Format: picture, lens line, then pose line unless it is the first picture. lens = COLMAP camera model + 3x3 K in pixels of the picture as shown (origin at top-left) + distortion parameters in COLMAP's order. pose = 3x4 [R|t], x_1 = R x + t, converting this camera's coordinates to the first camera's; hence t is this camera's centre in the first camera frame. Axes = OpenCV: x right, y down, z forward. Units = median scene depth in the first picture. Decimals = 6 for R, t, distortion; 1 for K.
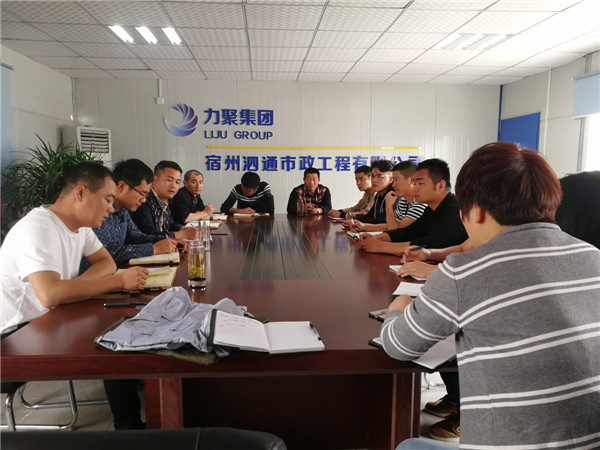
lens RADIAL K [[474.9, 0, 287.2], [0, 474.9, 232.3], [0, 0, 1]] dist [0.013397, 0.003811]
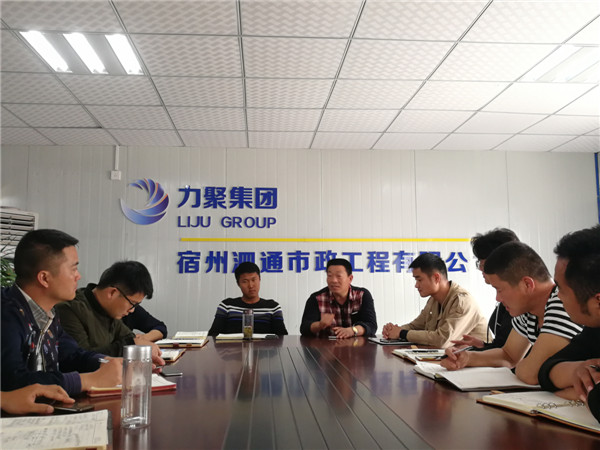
lens RADIAL K [[553.2, 0, 299.9], [0, 553.2, 223.0], [0, 0, 1]] dist [0.057090, 0.000000]
pose [[0.999669, -0.001013, 0.025712, -0.016714], [0.007363, 0.968708, -0.248095, -0.001266], [-0.024656, 0.248202, 0.968395, 0.215917]]
